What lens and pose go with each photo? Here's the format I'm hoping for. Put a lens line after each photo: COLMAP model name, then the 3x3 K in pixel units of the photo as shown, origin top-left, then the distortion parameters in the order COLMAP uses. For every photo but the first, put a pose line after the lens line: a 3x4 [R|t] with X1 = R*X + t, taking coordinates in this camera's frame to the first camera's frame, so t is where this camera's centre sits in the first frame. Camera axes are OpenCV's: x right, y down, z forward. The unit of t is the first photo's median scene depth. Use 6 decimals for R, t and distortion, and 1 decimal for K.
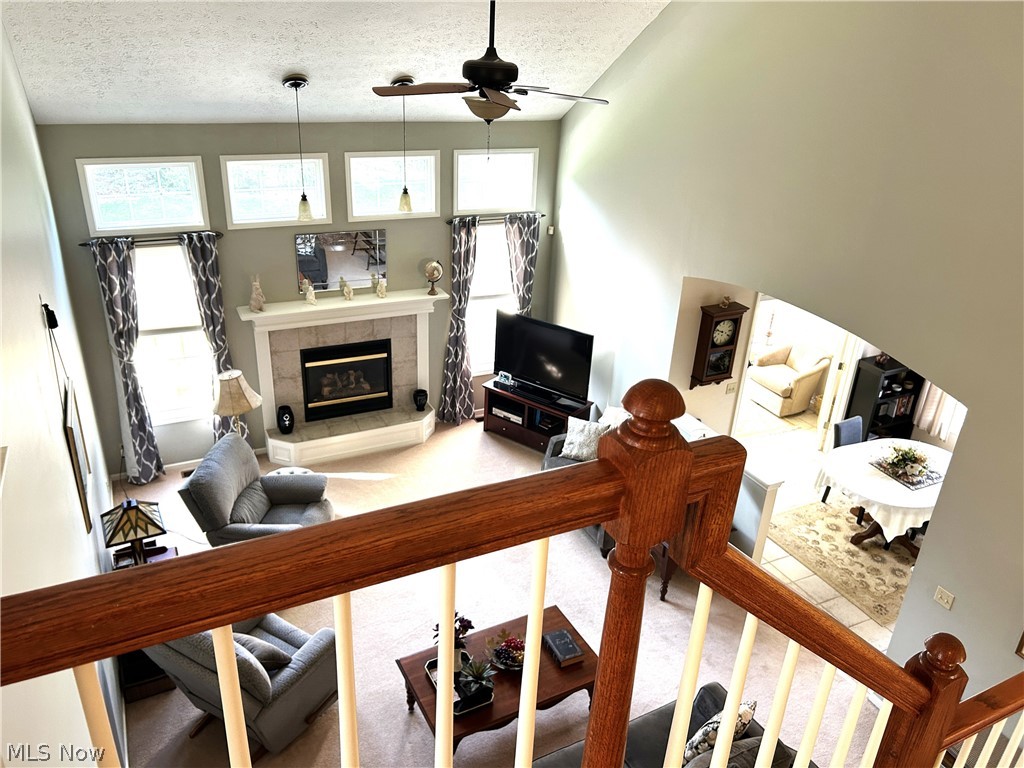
lens RADIAL K [[767.2, 0, 506.1], [0, 767.2, 383.0], [0, 0, 1]] dist [0.033937, -0.004403]
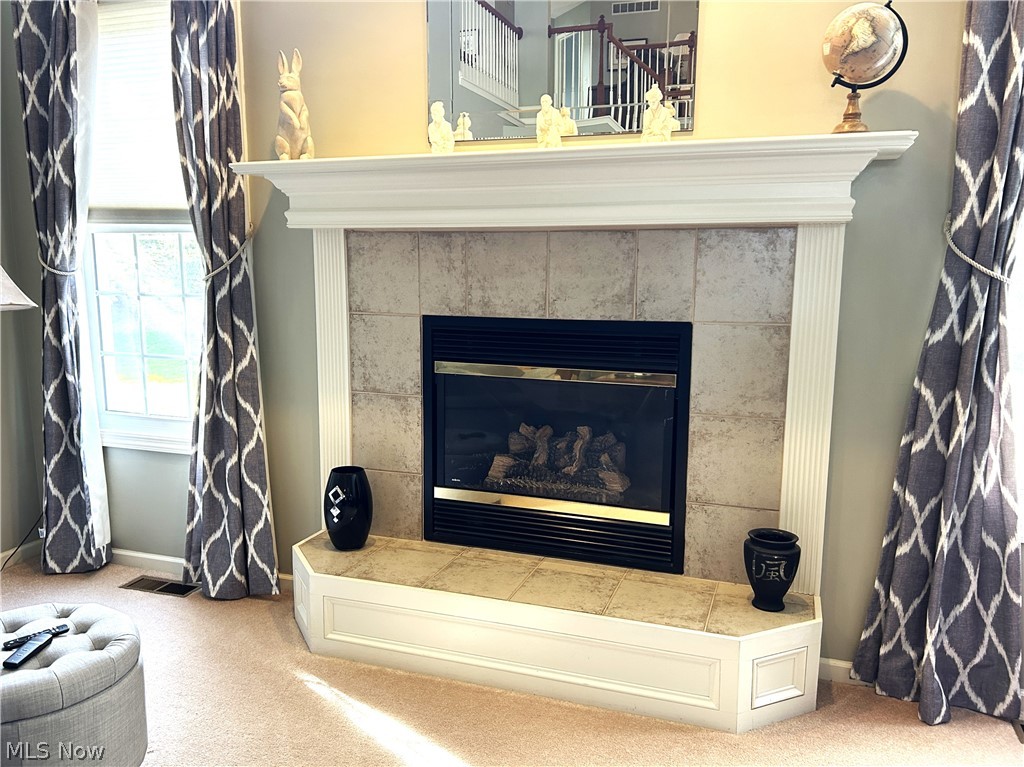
lens RADIAL K [[767.2, 0, 510.9], [0, 767.2, 384.8], [0, 0, 1]] dist [0.033937, -0.004403]
pose [[0.718065, 0.070071, -0.692440, 0.006988], [-0.275805, 0.942112, -0.190676, 0.040024], [0.638995, 0.327896, 0.695823, 0.749985]]
